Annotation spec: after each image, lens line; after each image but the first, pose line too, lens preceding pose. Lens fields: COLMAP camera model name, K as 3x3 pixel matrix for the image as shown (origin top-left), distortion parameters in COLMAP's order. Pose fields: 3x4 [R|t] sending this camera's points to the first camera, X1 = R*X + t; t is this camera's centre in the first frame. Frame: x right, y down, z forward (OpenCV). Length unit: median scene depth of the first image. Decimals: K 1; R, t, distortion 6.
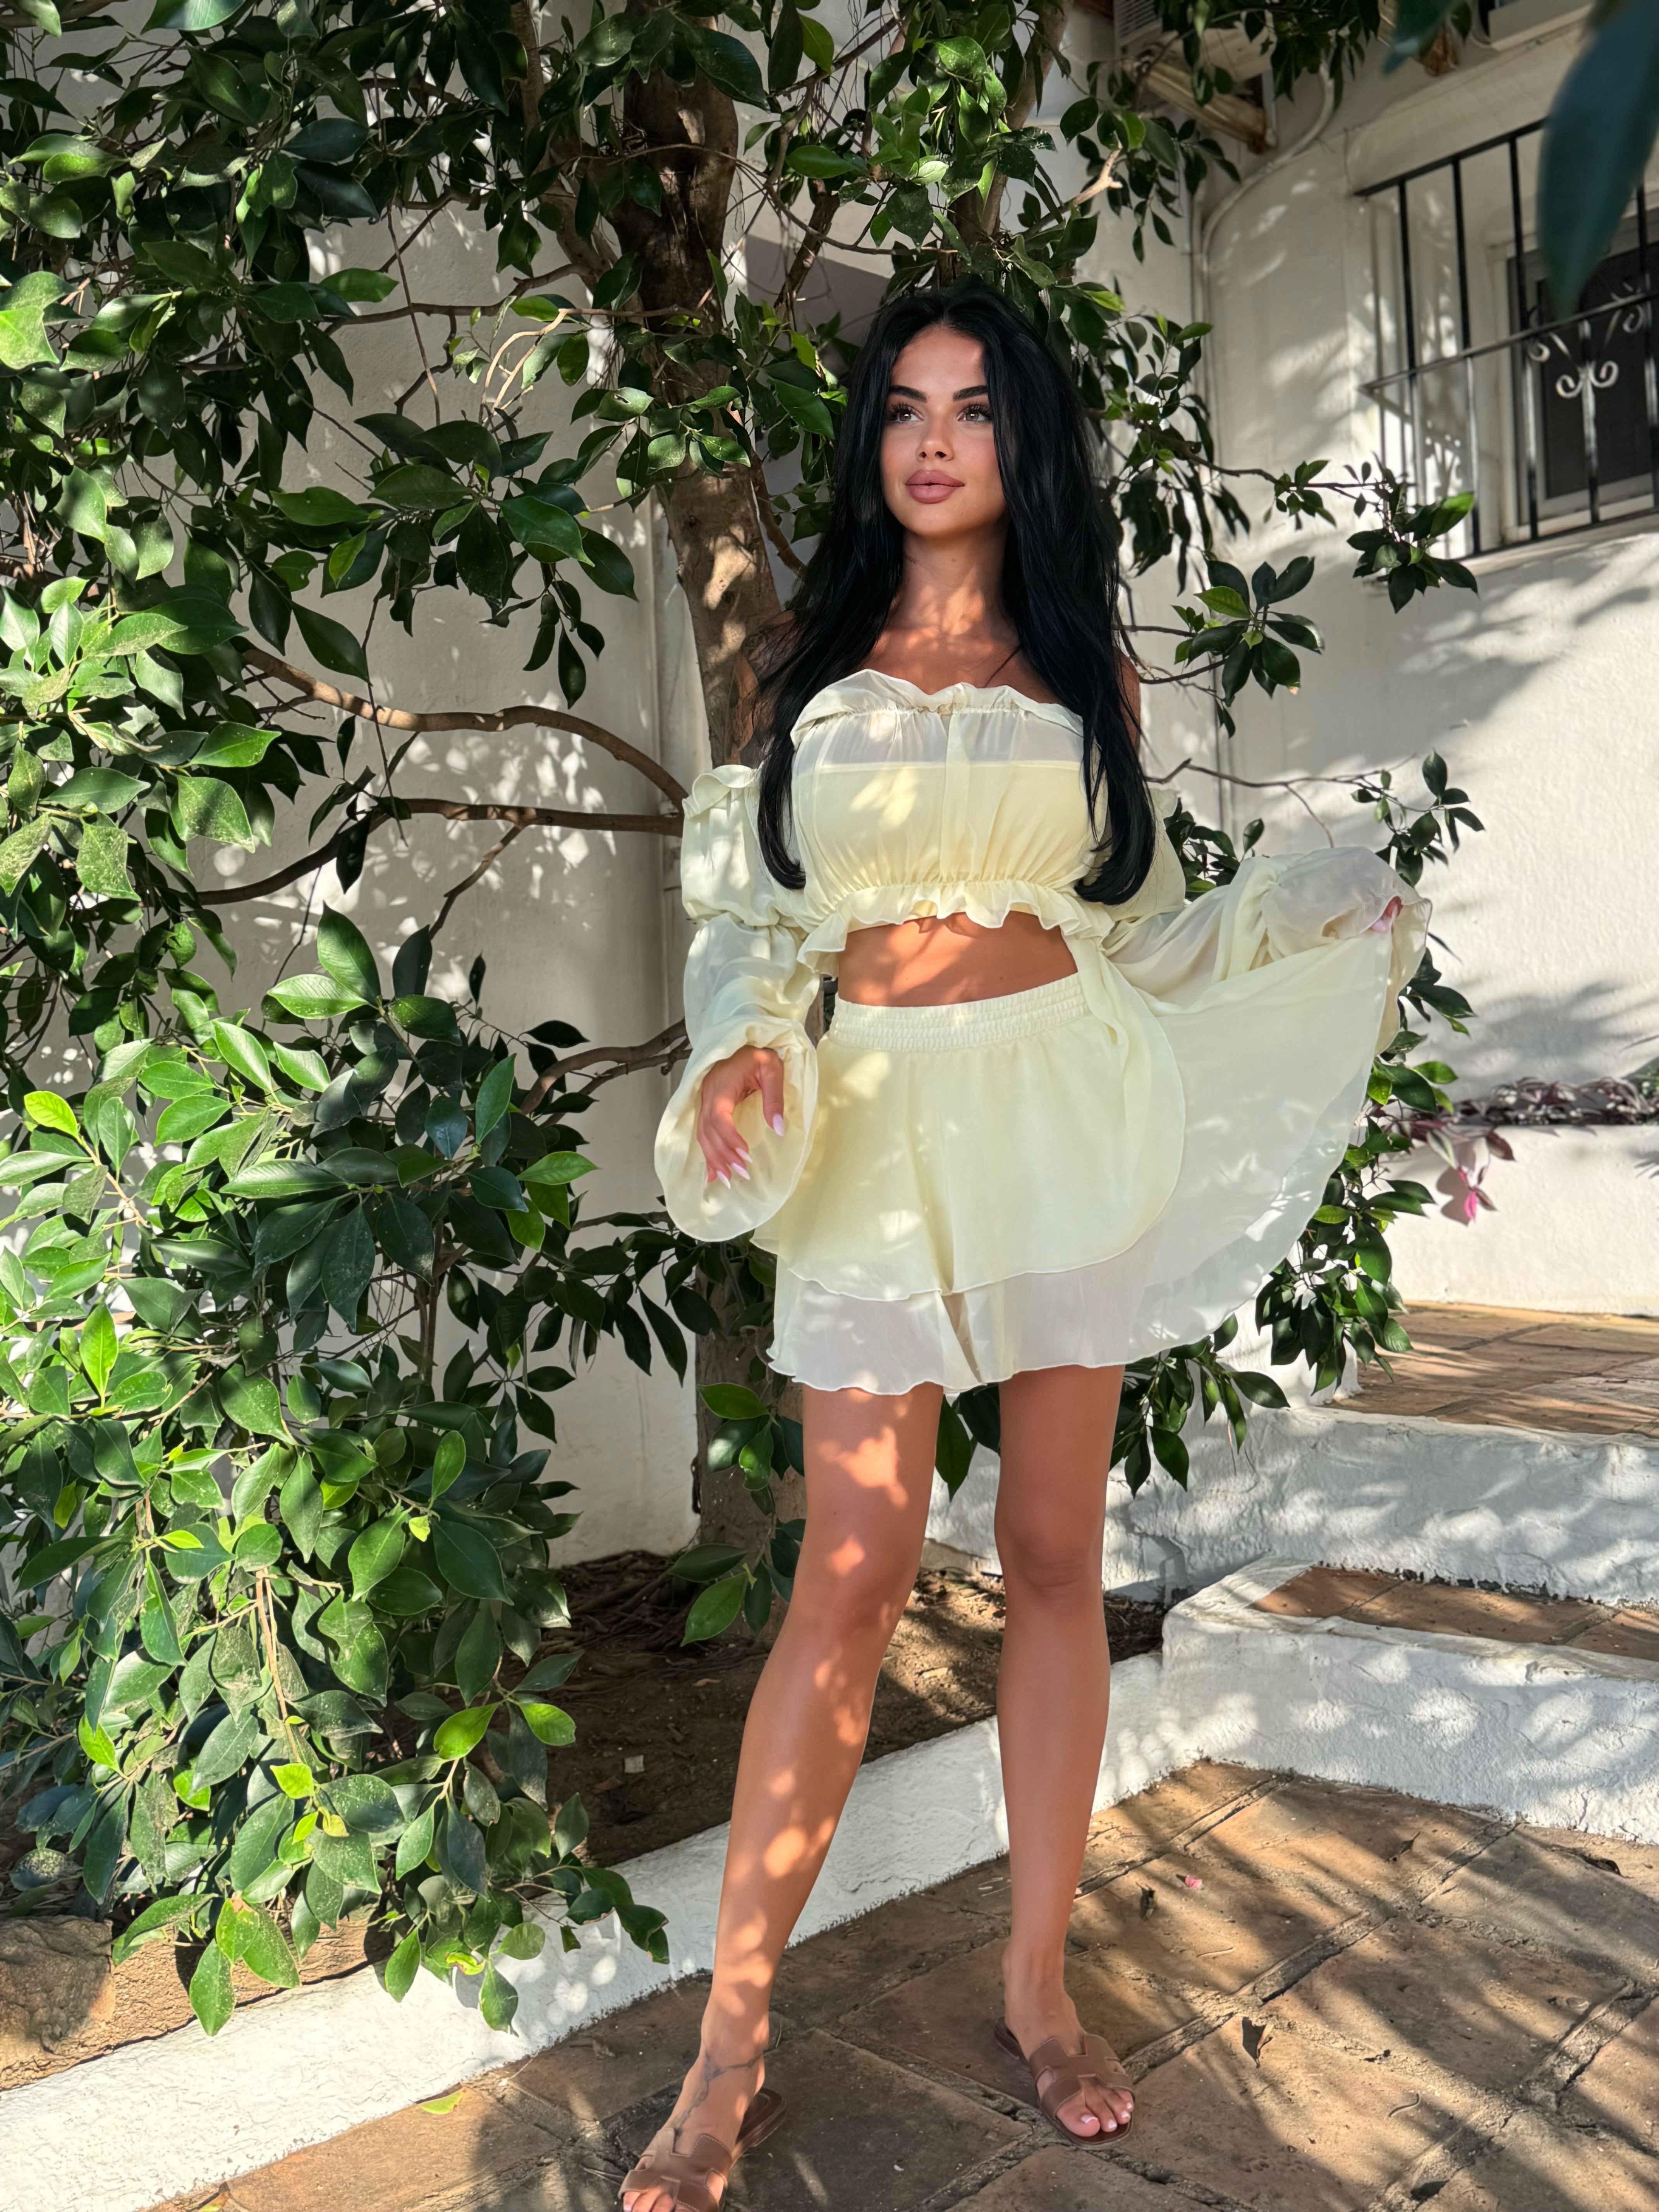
lens RADIAL K [[2199.6, 0, 836.1], [0, 2199.6, 1103.7], [0, 0, 1]] dist [0.039728, -0.002610]
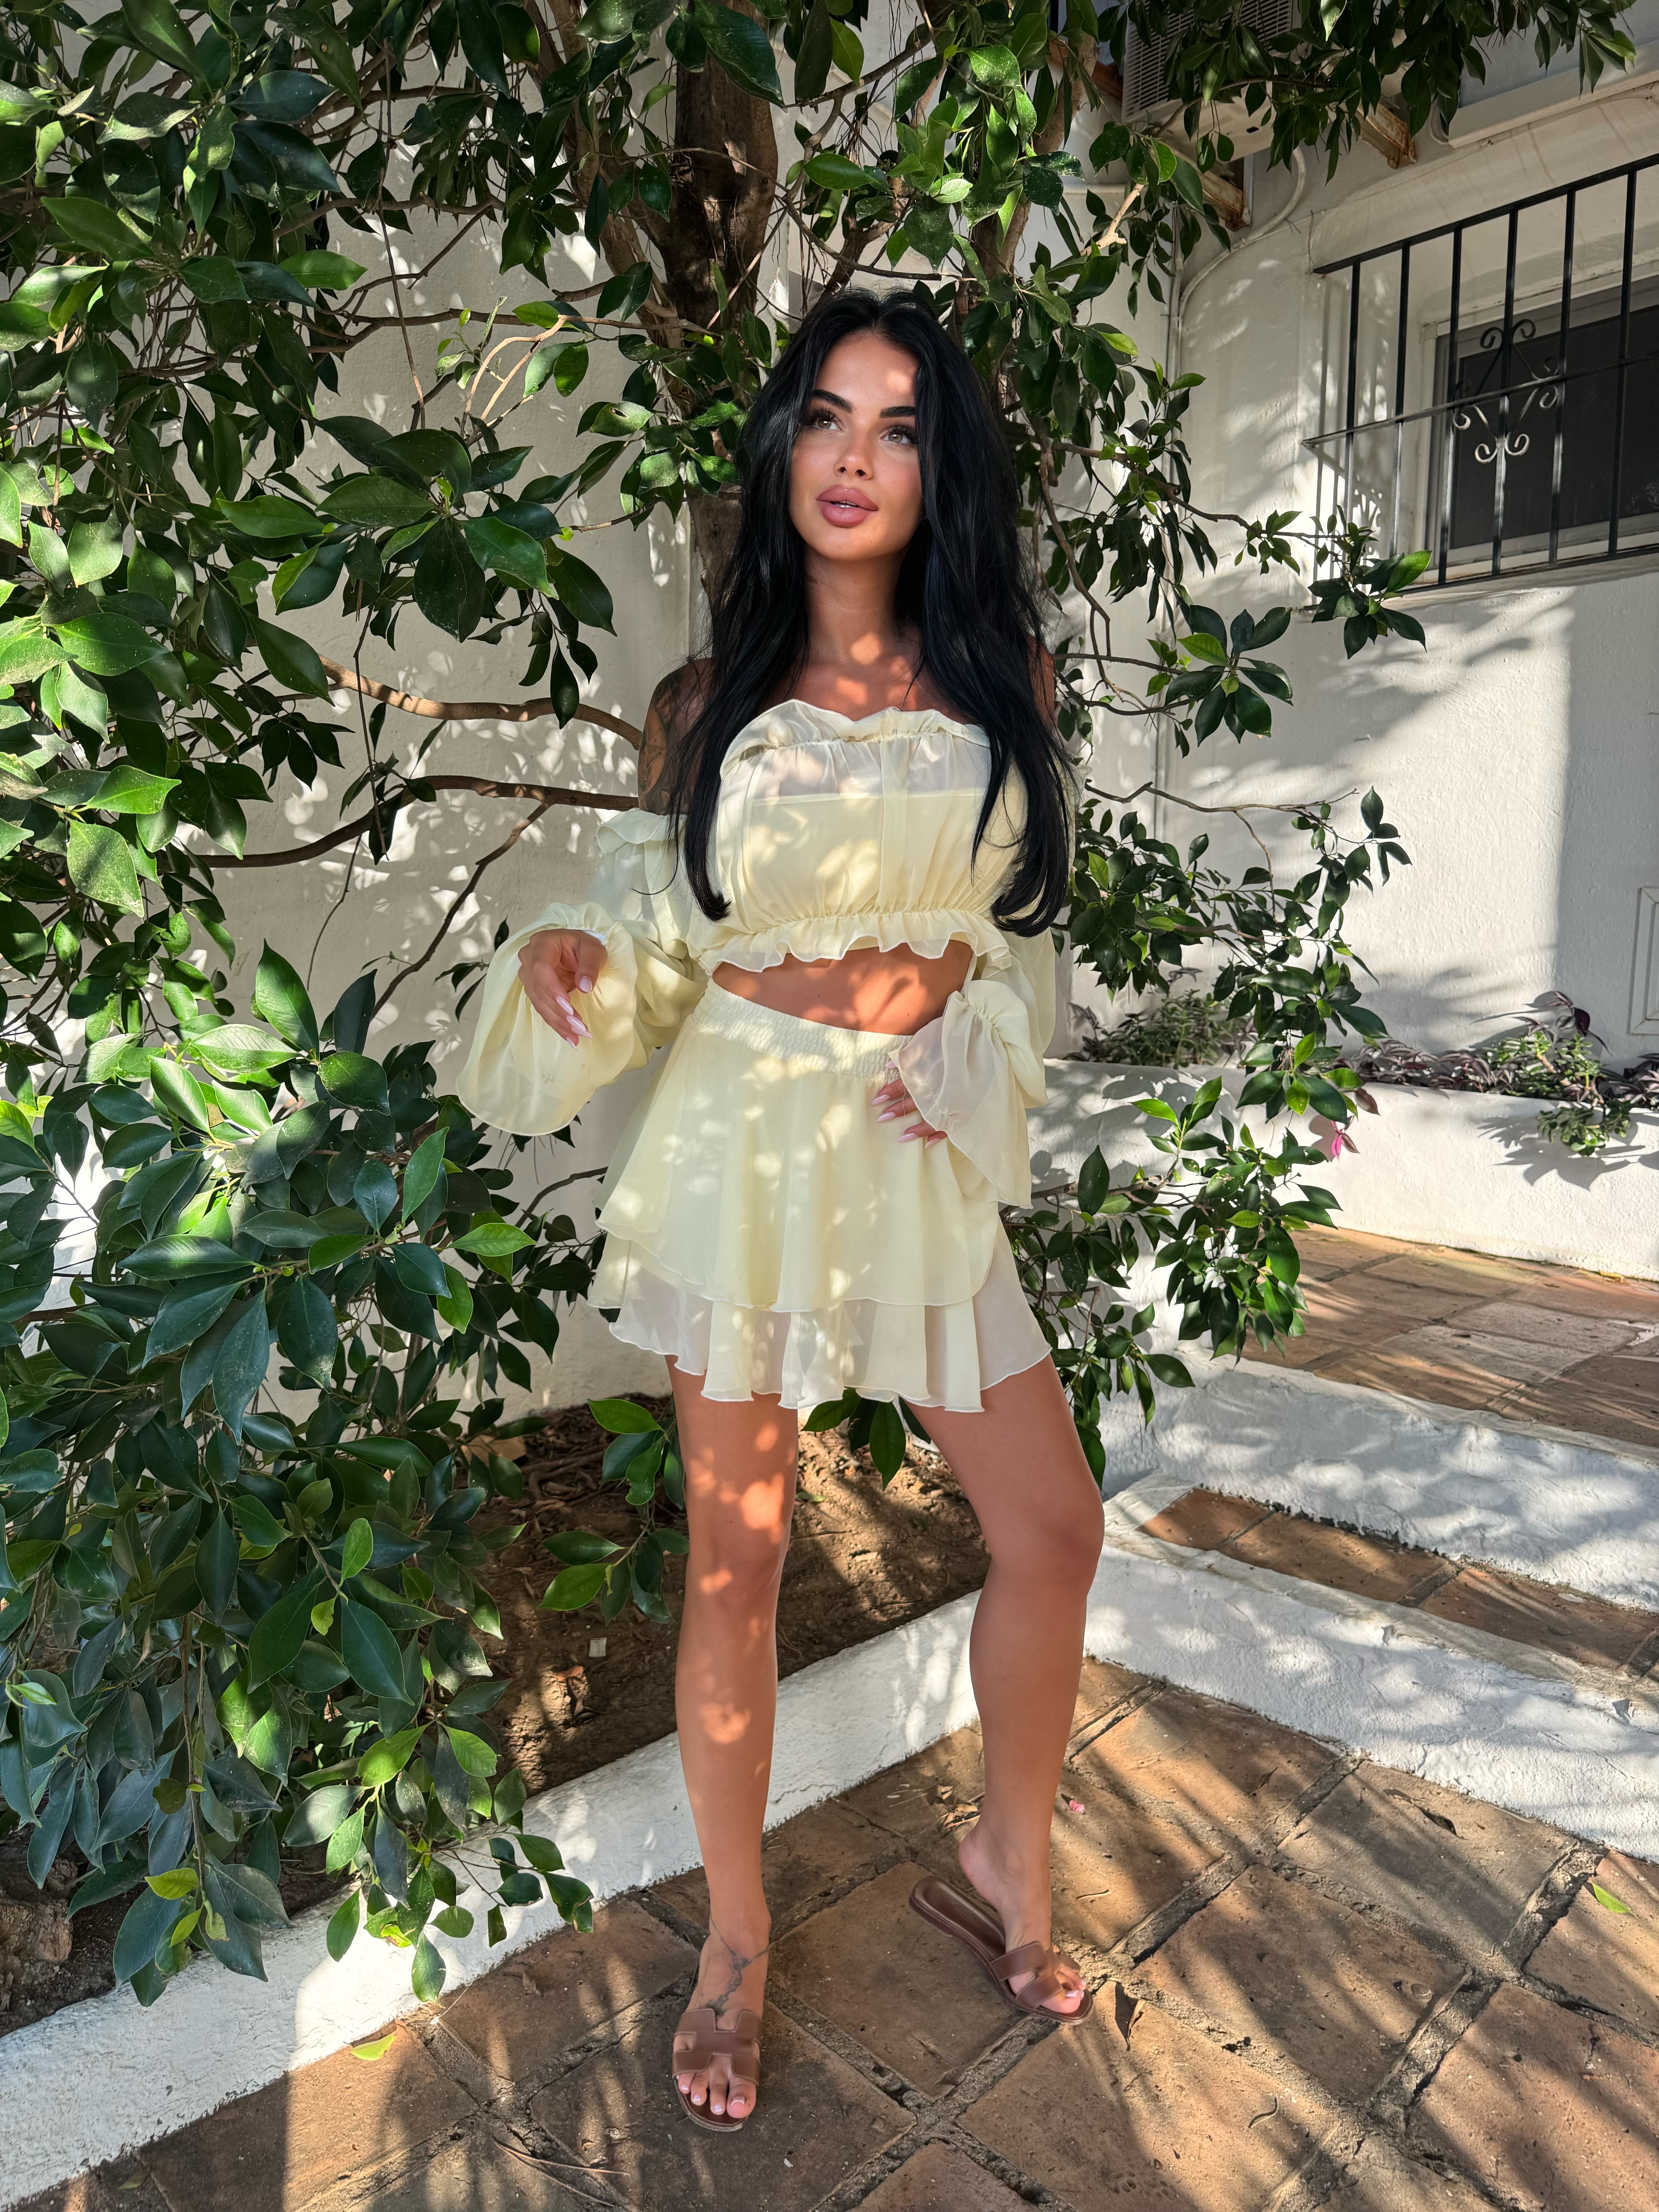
lens RADIAL K [[1529.0, 0, 817.2], [0, 1529.0, 1105.6], [0, 0, 1]] dist [0.003923, -0.001323]
pose [[0.997911, 0.063991, -0.008833, 0.011668], [-0.062608, 0.991763, 0.111742, -0.076234], [0.015910, -0.110956, 0.993698, 0.233439]]
